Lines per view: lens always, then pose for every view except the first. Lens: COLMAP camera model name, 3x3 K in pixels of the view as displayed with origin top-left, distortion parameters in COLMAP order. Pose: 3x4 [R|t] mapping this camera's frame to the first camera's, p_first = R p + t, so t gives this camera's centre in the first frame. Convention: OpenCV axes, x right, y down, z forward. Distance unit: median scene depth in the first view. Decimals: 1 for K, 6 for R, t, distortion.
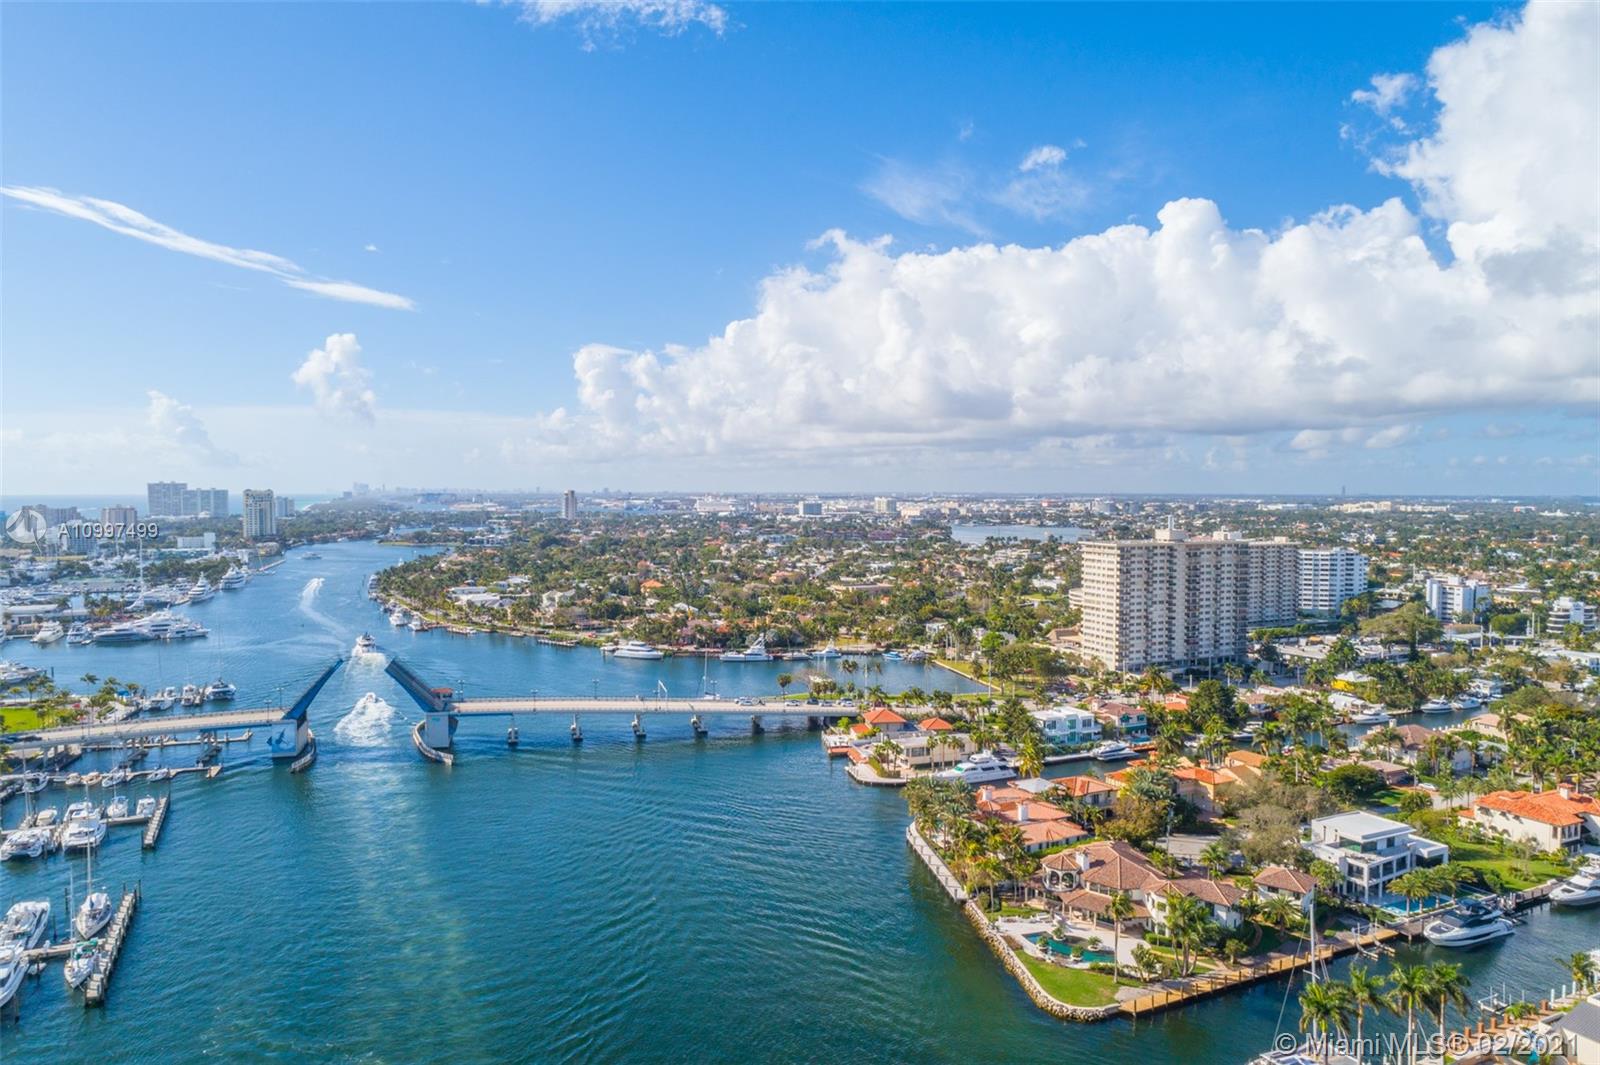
lens RADIAL K [[1049.2, 0, 836.8], [0, 1049.2, 537.2], [0, 0, 1]] dist [-0.000271, 0.001375]
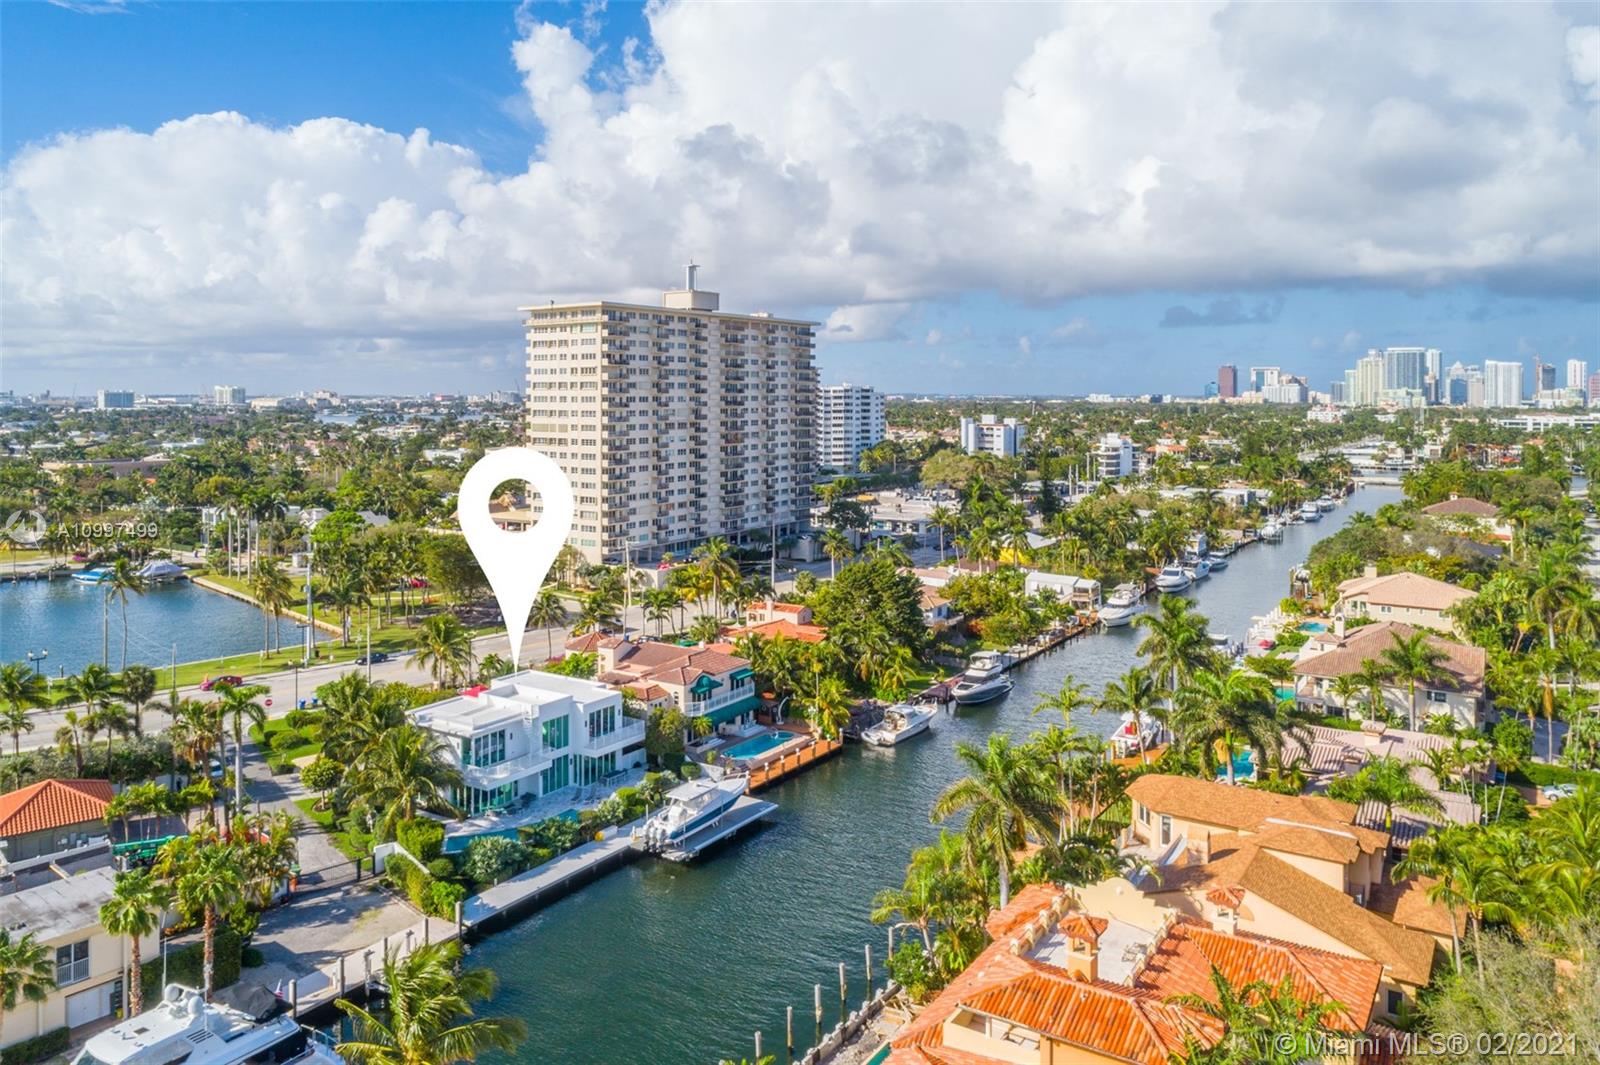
lens RADIAL K [[1140.6, 0, 813.1], [0, 1140.6, 396.4], [0, 0, 1]] dist [0.007018, 0.000615]
pose [[0.871294, -0.007606, 0.490703, 0.091291], [0.024408, 0.999314, -0.027850, 0.065696], [-0.490154, 0.036243, 0.870882, 0.484903]]
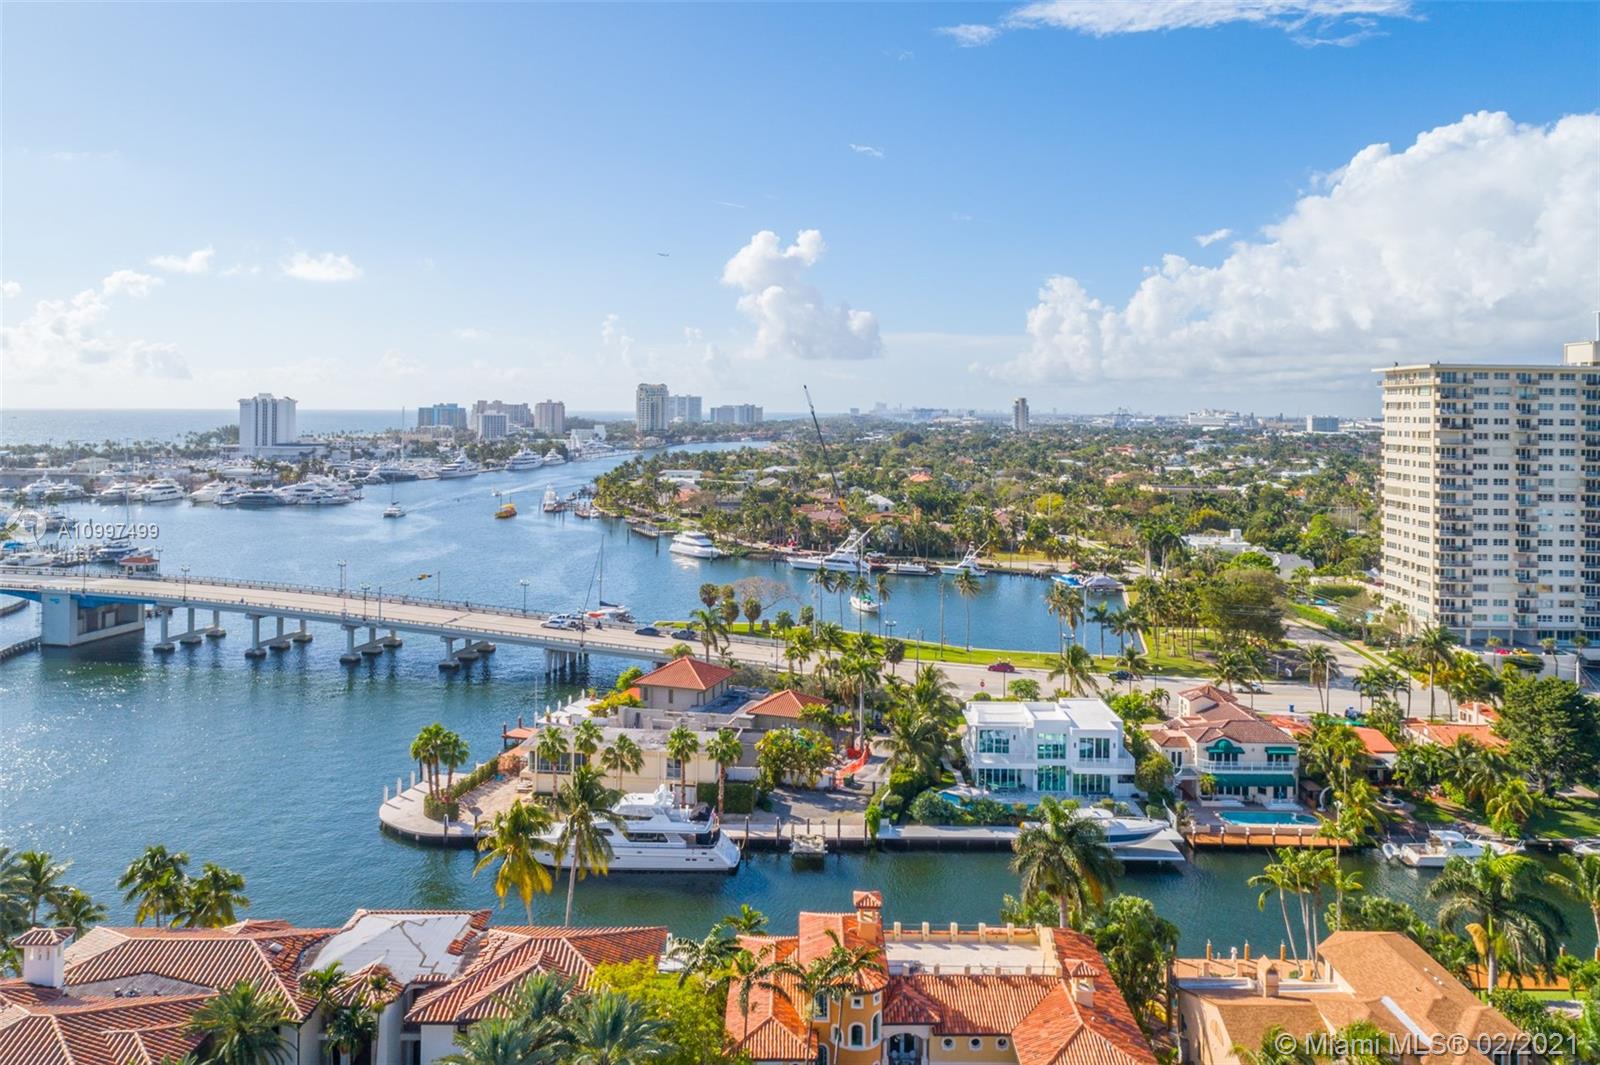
lens RADIAL K [[1140.6, 0, 813.1], [0, 1140.6, 396.4], [0, 0, 1]] dist [0.007018, 0.000615]
pose [[0.892547, 0.002353, -0.450949, 0.244546], [-0.026963, 0.998476, -0.048156, 0.051471], [0.450148, 0.055141, 0.891250, 0.416217]]
